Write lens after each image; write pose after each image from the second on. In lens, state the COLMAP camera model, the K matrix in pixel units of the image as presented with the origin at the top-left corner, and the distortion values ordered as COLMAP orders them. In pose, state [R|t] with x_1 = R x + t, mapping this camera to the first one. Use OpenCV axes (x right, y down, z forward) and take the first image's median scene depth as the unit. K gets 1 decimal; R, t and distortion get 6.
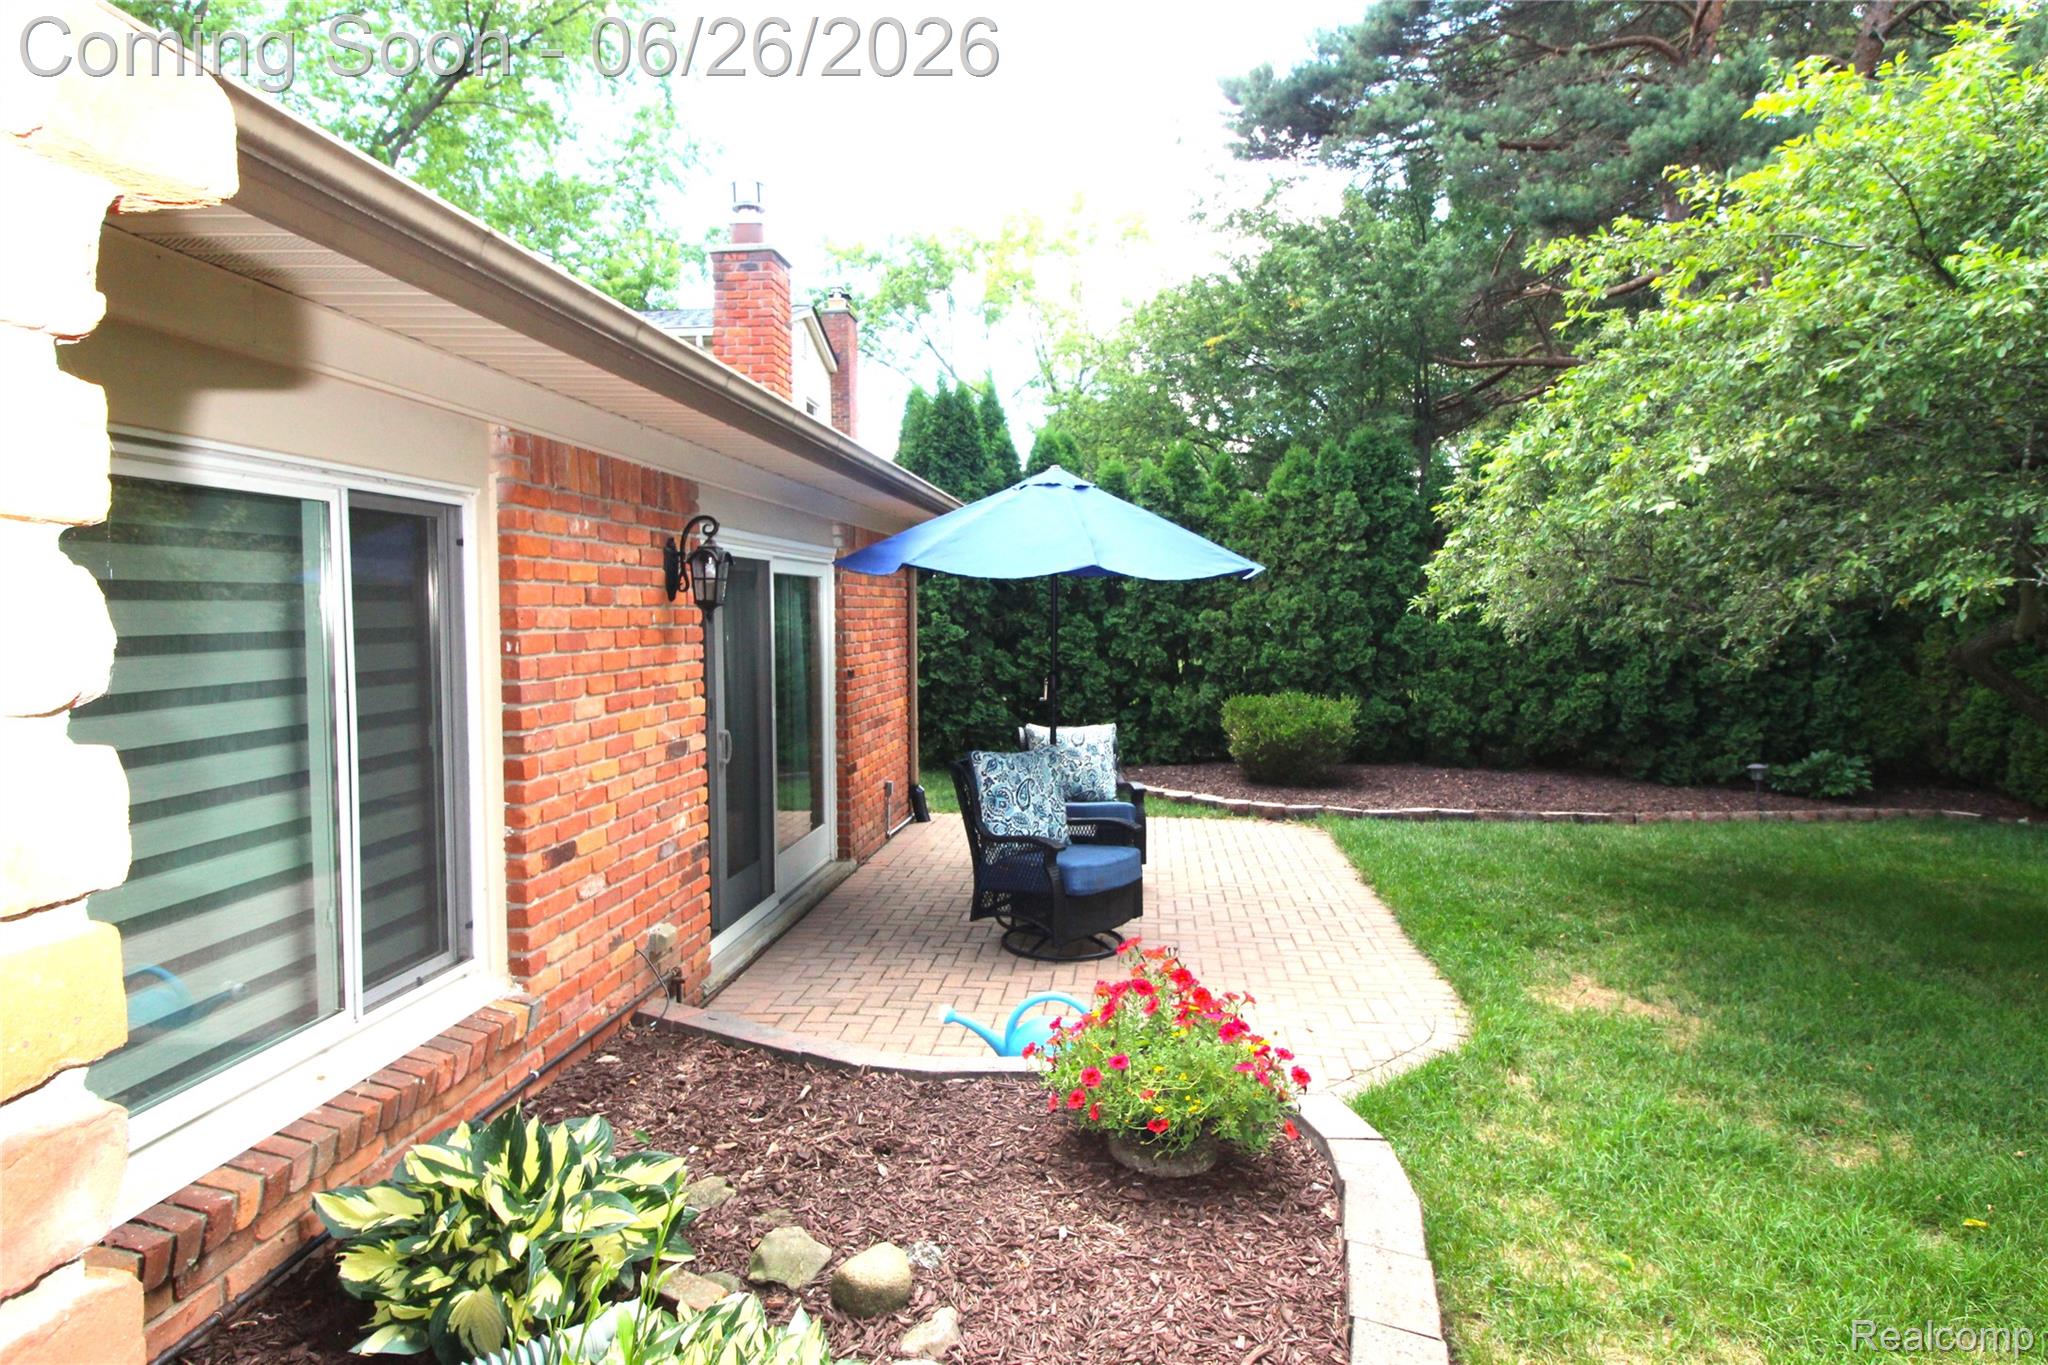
lens RADIAL K [[1140.7, 0, 1031.6], [0, 1140.7, 647.7], [0, 0, 1]] dist [0.020770, -0.026958]
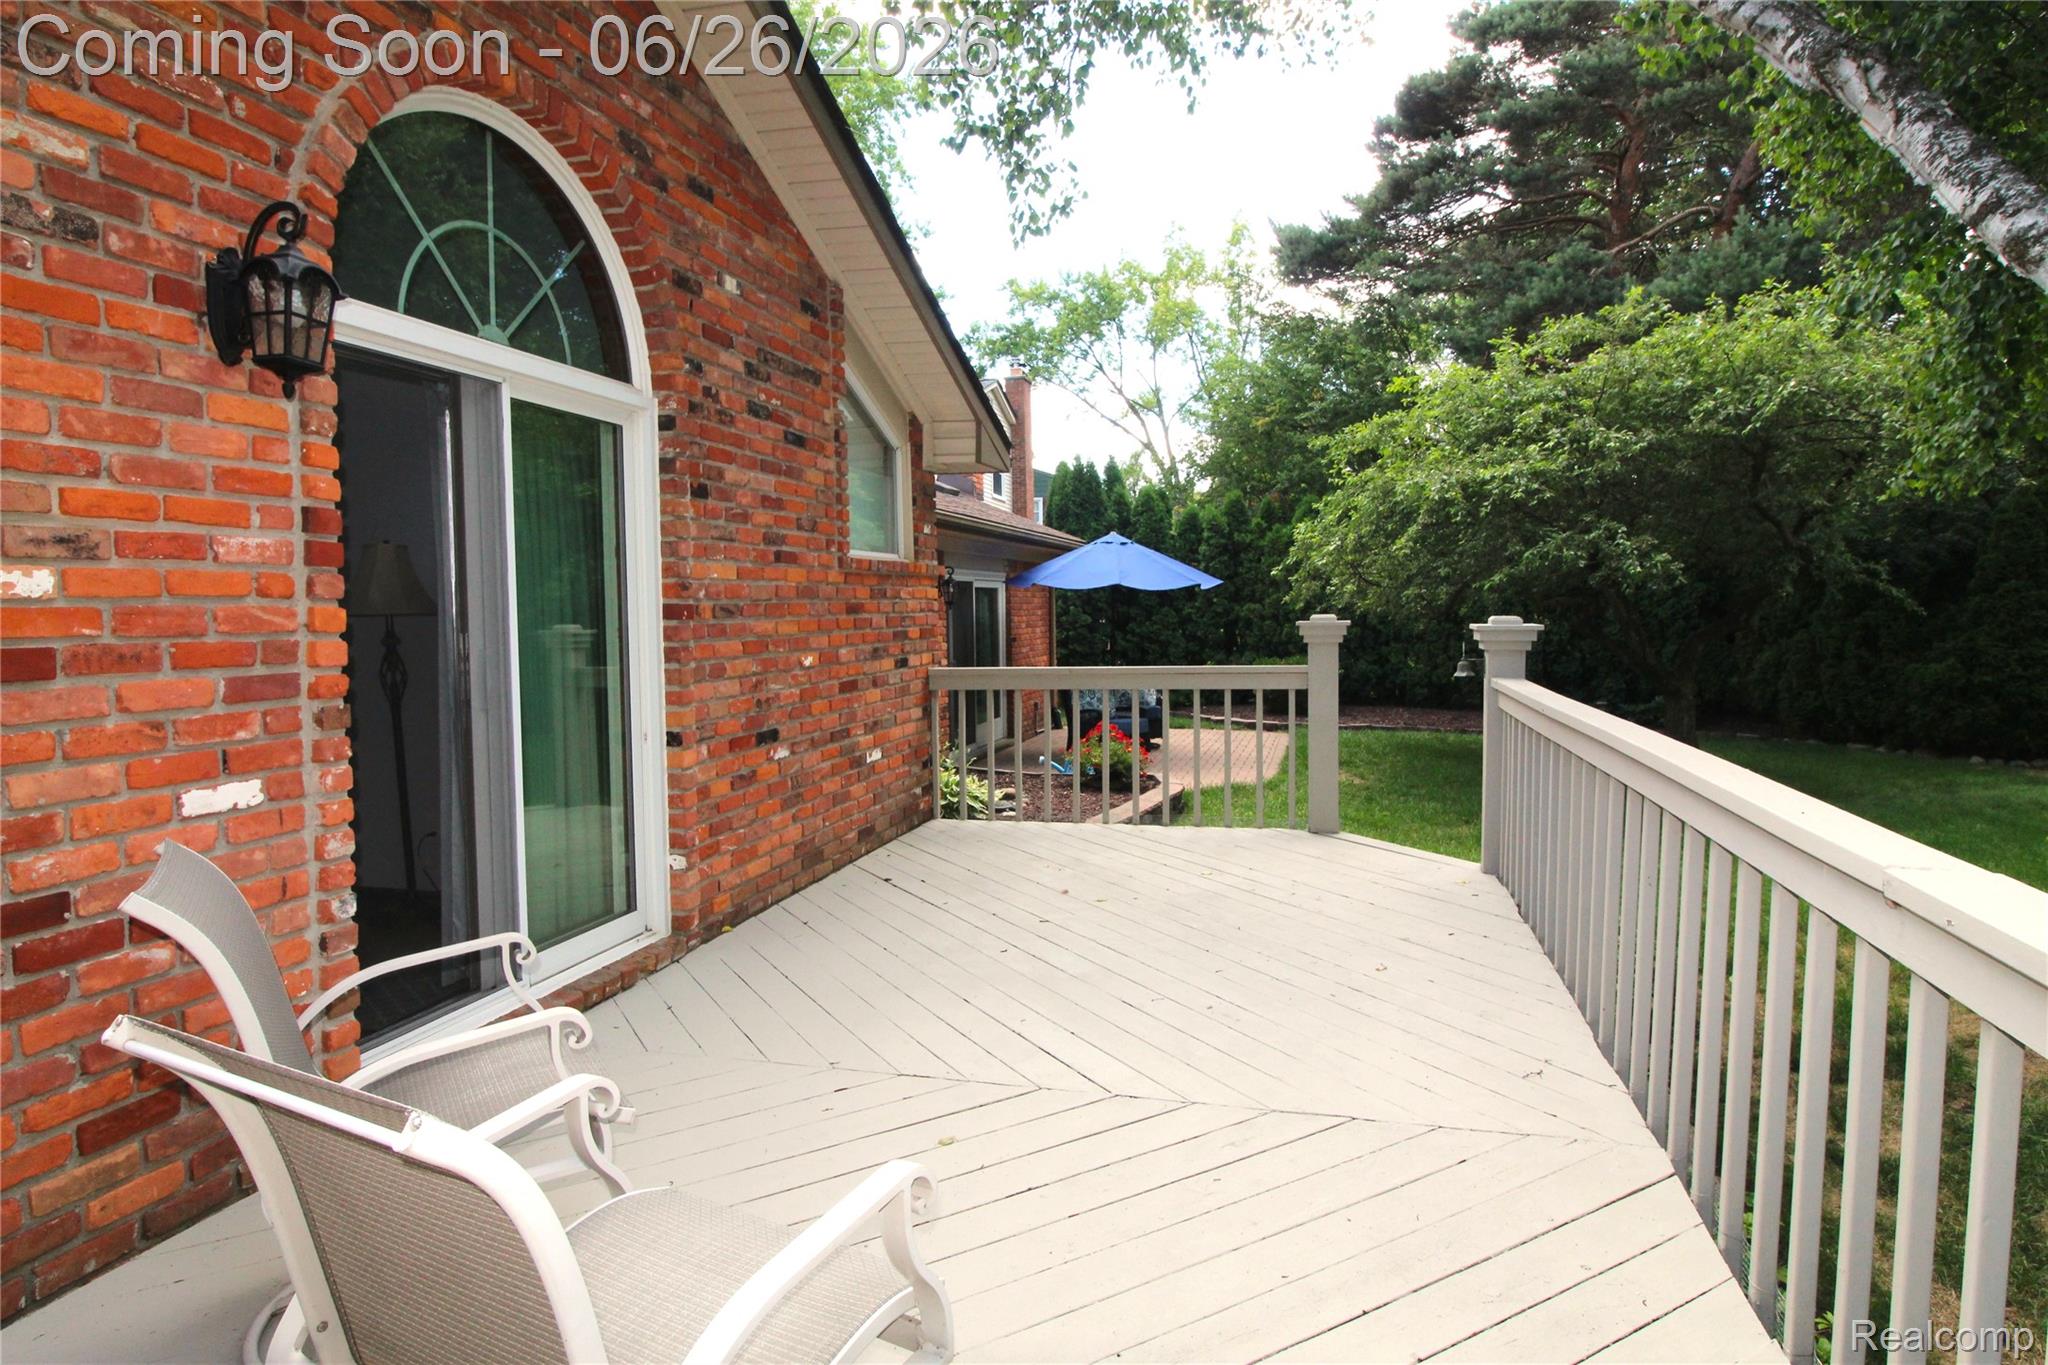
lens RADIAL K [[1140.7, 0, 1031.6], [0, 1140.7, 647.7], [0, 0, 1]] dist [0.020770, -0.026958]
pose [[0.986451, -0.001467, -0.164050, 0.117499], [0.002349, 0.999984, 0.005186, 0.017736], [0.164040, -0.005501, 0.986438, -0.560464]]
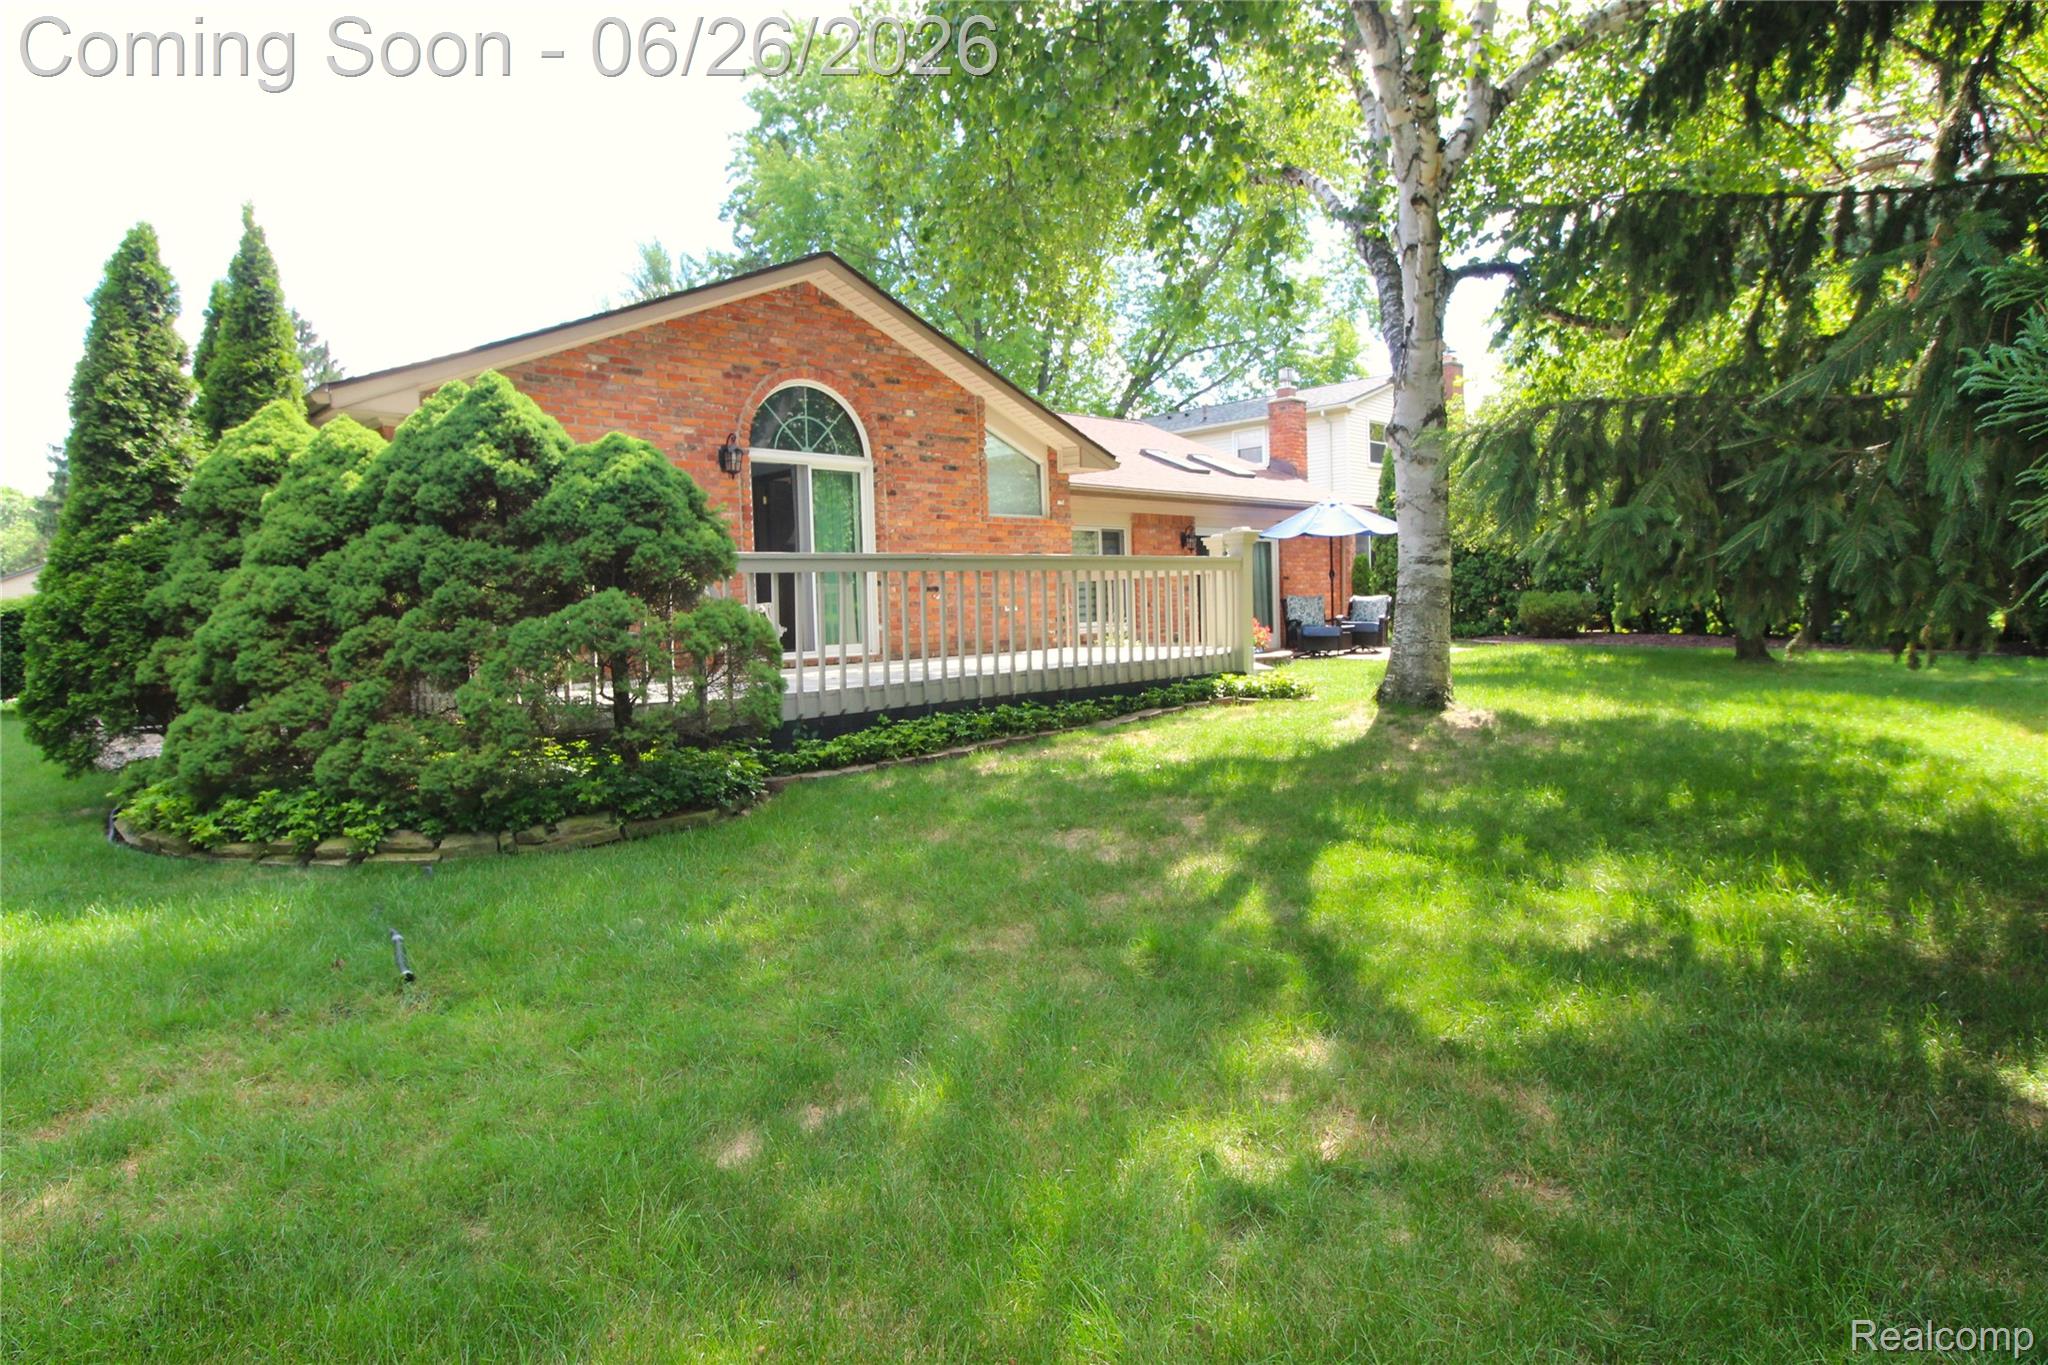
lens RADIAL K [[1140.7, 0, 1031.6], [0, 1140.7, 647.7], [0, 0, 1]] dist [0.020770, -0.026958]
pose [[0.763996, 0.006454, -0.645189, 0.720275], [0.004635, 0.999869, 0.015491, 0.092994], [0.645204, -0.014825, 0.763866, -0.918282]]
